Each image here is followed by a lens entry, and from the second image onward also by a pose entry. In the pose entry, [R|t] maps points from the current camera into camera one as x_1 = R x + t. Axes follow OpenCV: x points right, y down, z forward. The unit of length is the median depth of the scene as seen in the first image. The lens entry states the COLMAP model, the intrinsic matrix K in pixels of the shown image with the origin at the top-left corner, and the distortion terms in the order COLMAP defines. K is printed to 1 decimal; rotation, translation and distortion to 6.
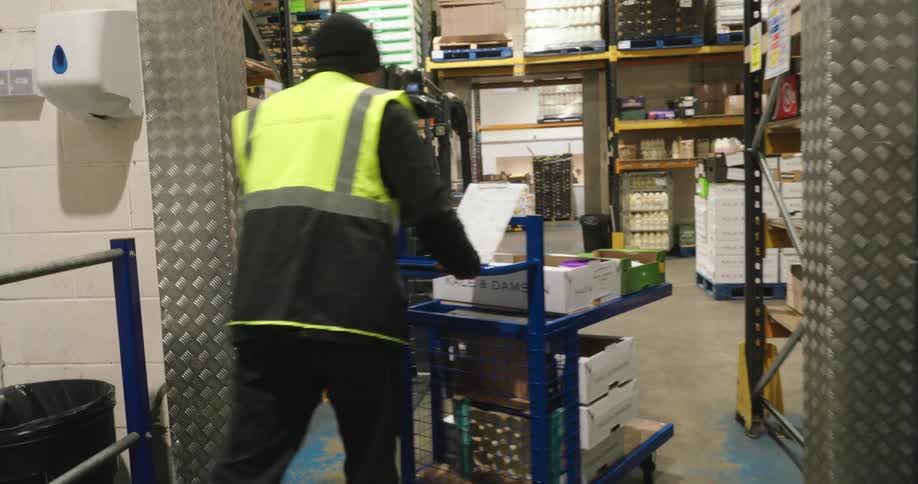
lens RADIAL K [[711.8, 0, 458.0], [0, 711.8, 234.5], [0, 0, 1]] dist [0.012584, 0.016825]
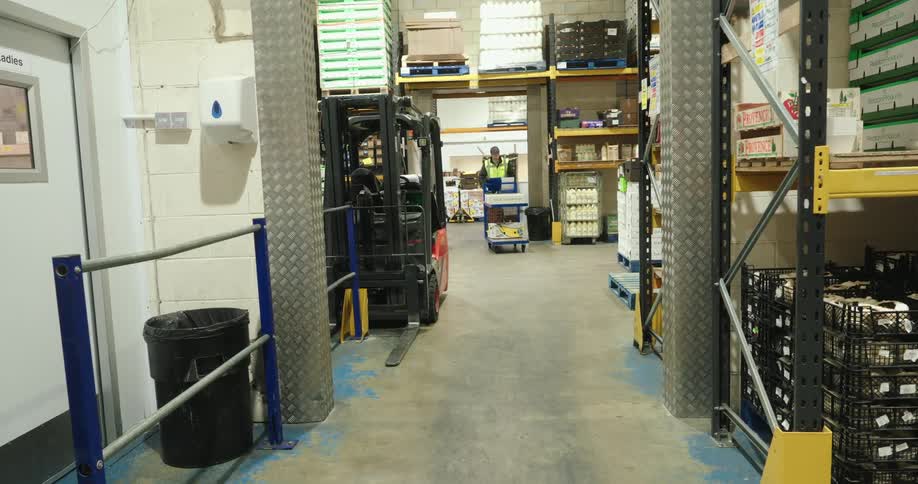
lens RADIAL K [[711.8, 0, 454.1], [0, 711.8, 246.5], [0, 0, 1]] dist [0.012584, 0.016825]
pose [[0.997236, -0.004417, 0.074169, -0.038119], [0.002604, 0.999696, 0.024530, 0.008695], [-0.074254, -0.024269, 0.996944, -0.188984]]
